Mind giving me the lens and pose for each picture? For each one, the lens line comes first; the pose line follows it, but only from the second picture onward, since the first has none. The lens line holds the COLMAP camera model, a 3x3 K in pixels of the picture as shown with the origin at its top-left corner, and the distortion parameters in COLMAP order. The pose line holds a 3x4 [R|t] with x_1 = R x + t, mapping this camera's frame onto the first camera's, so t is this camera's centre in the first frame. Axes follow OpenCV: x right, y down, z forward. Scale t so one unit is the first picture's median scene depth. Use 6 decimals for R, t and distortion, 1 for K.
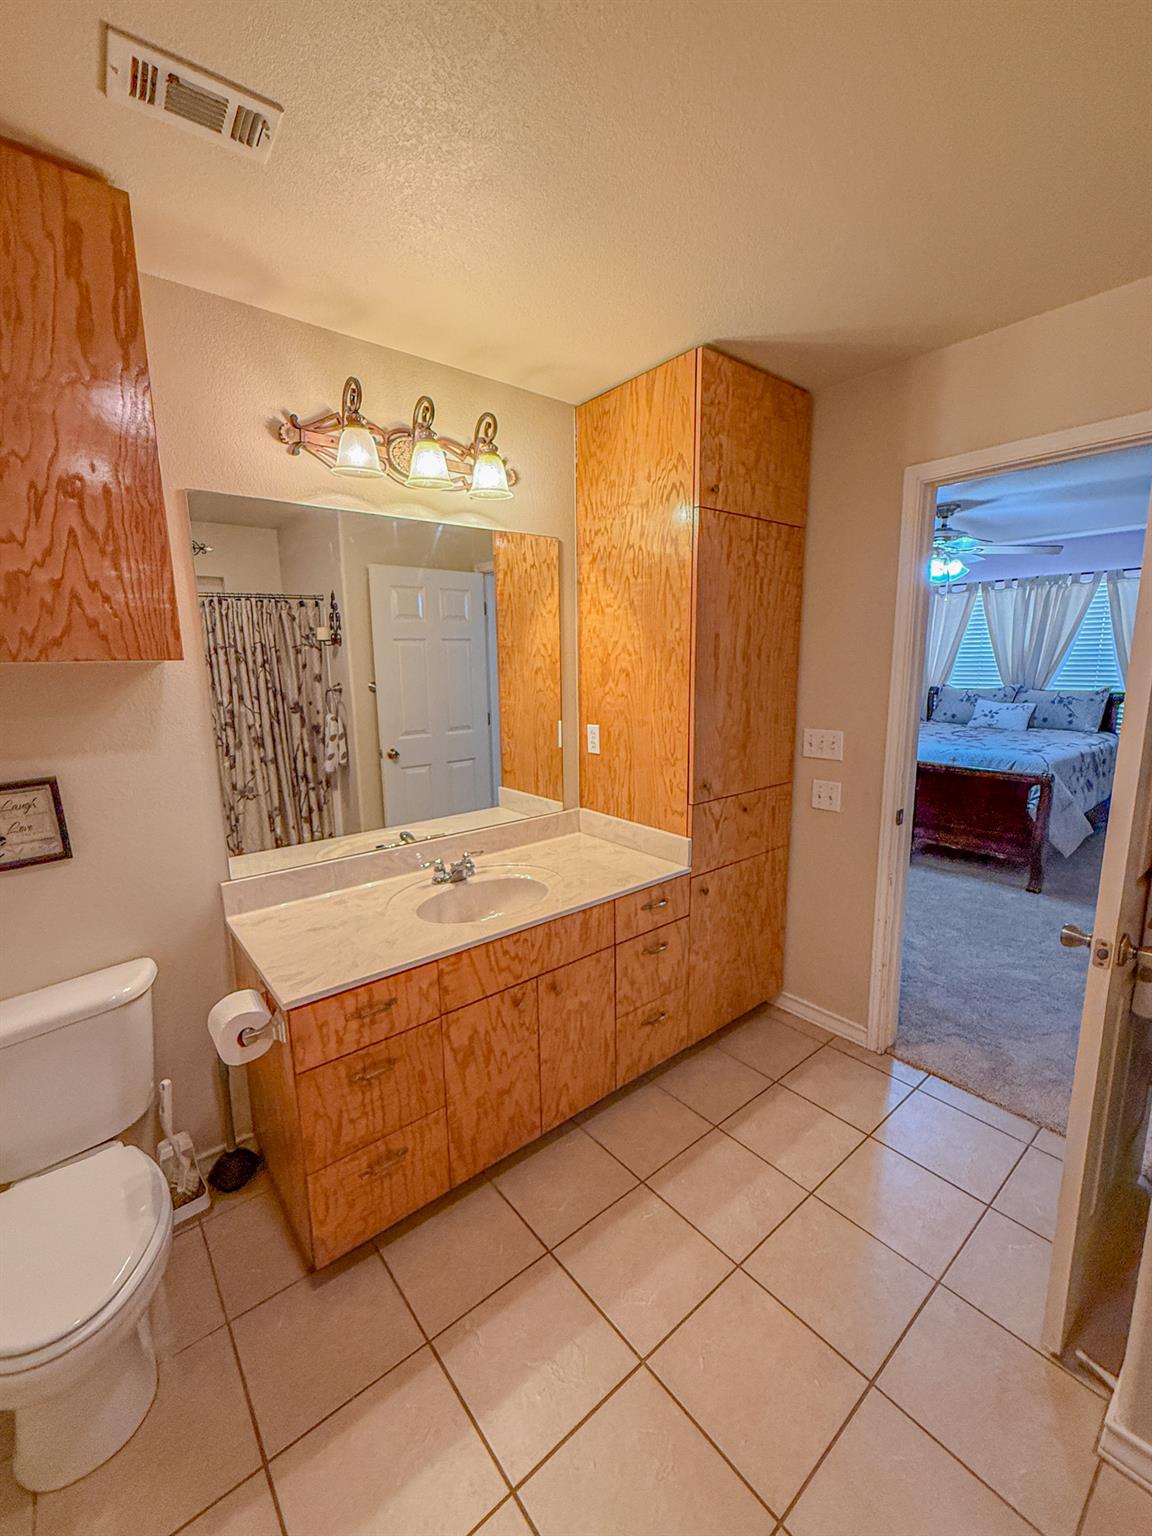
lens RADIAL K [[621.9, 0, 572.9], [0, 621.9, 775.3], [0, 0, 1]] dist [0.001771, -0.000976]
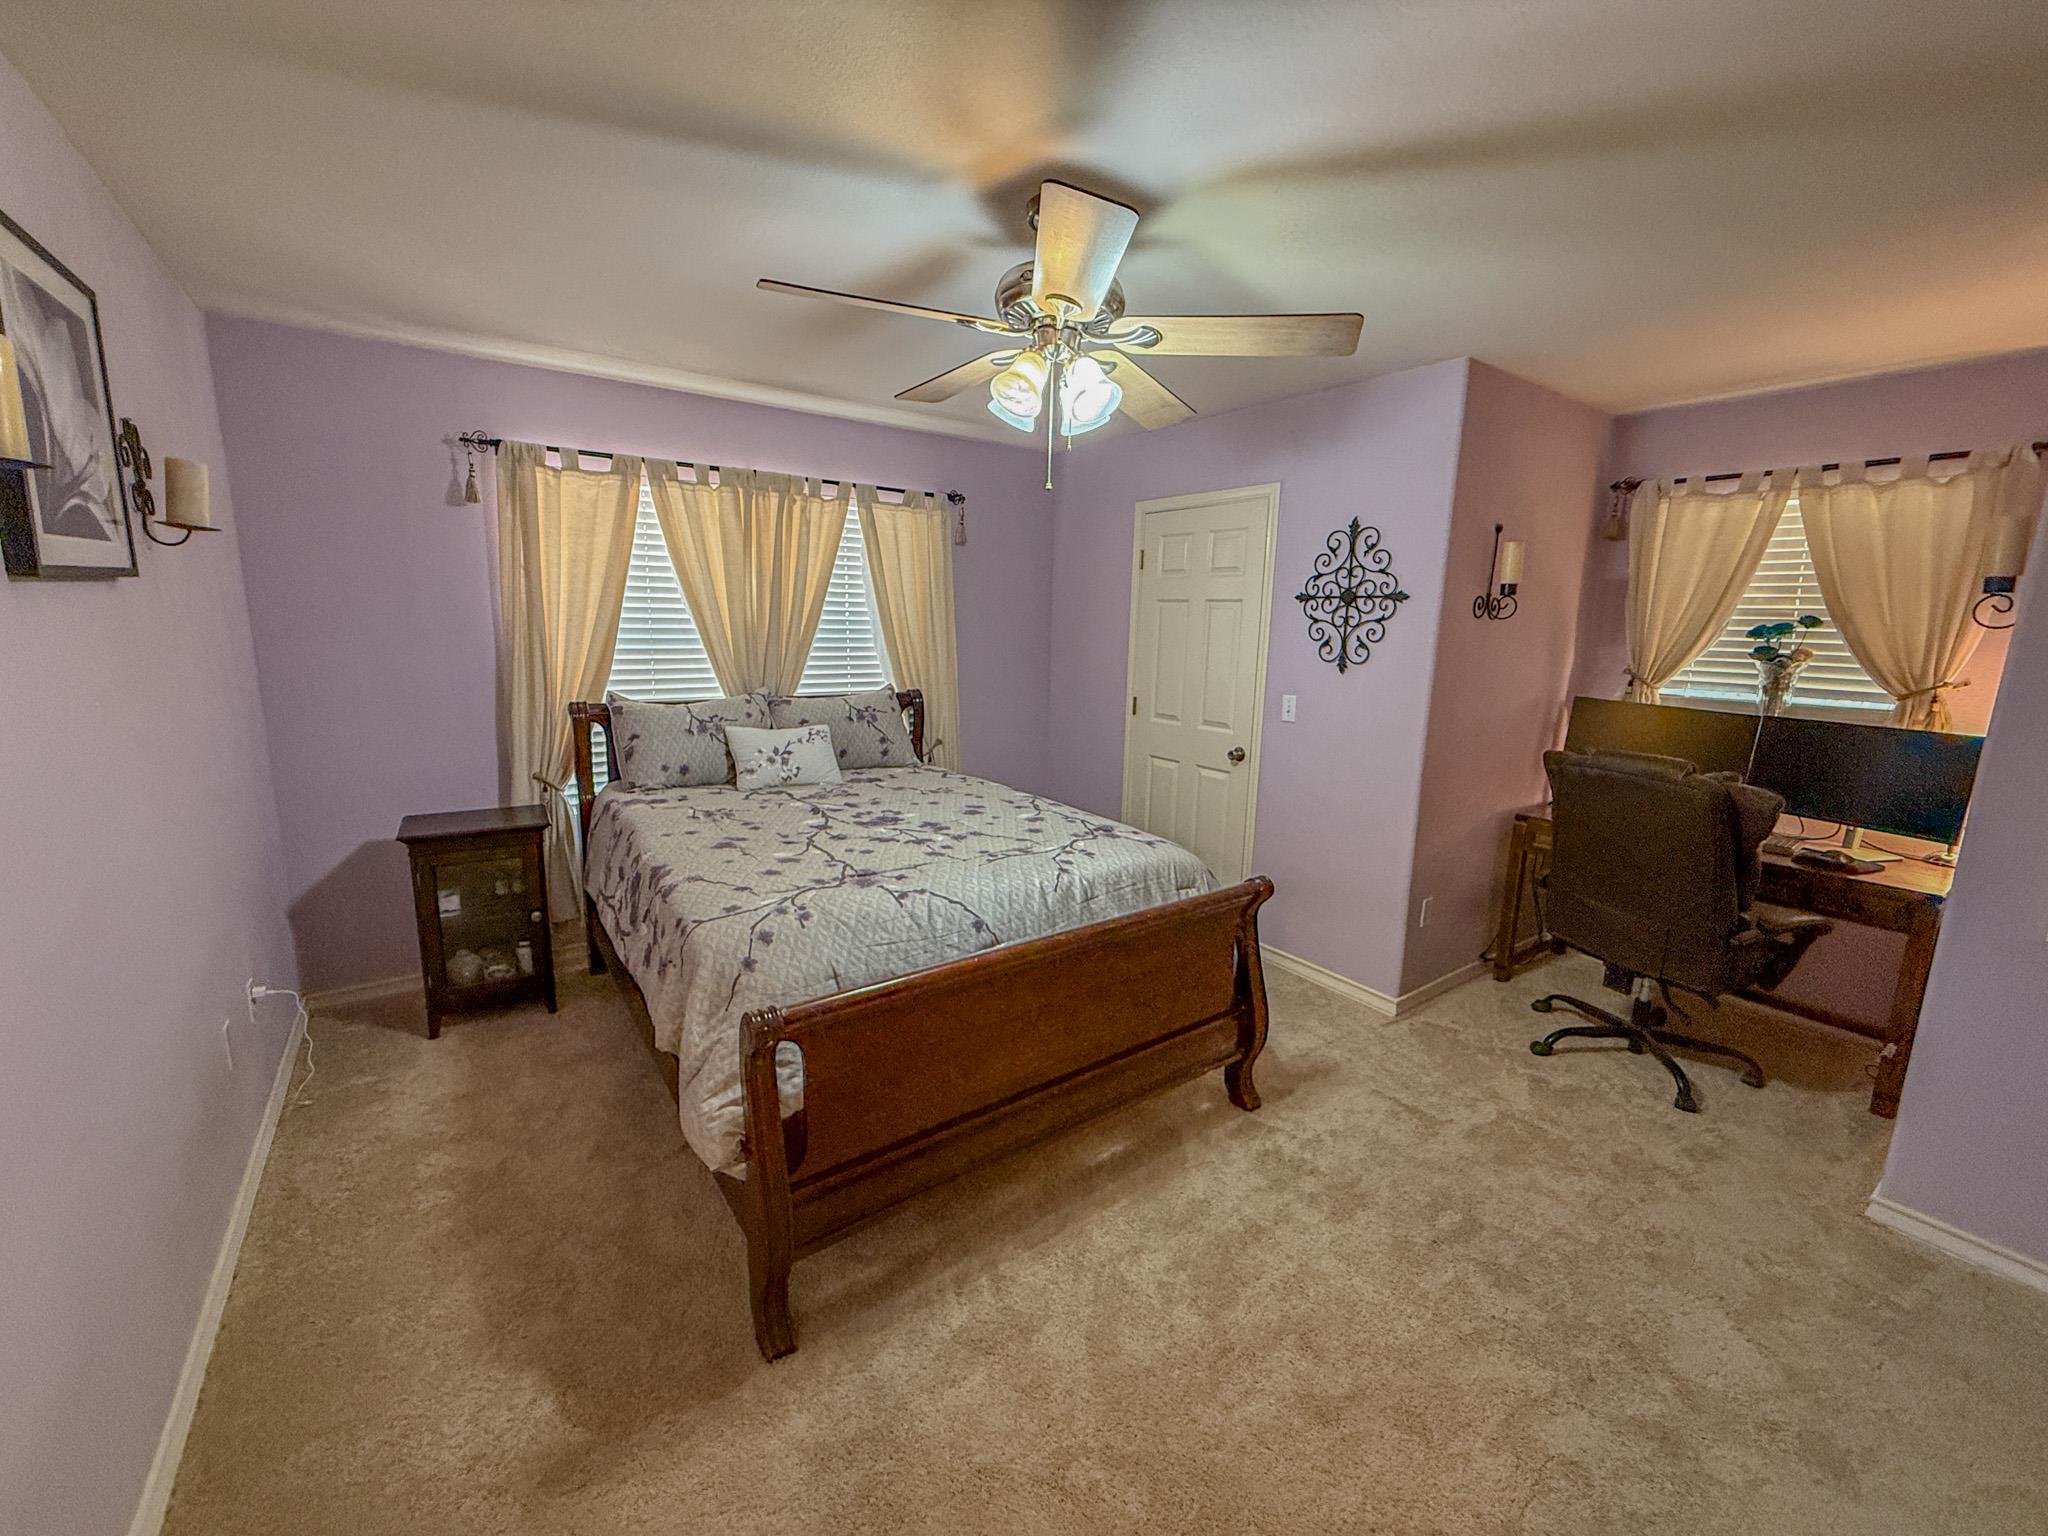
lens RADIAL K [[829.1, 0, 1021.6], [0, 829.1, 758.6], [0, 0, 1]] dist [0.001771, -0.000976]
pose [[0.073805, -0.146261, 0.986489, 0.076289], [0.168386, 0.976812, 0.132229, -0.145104], [-0.982954, 0.156352, 0.096722, 0.751065]]
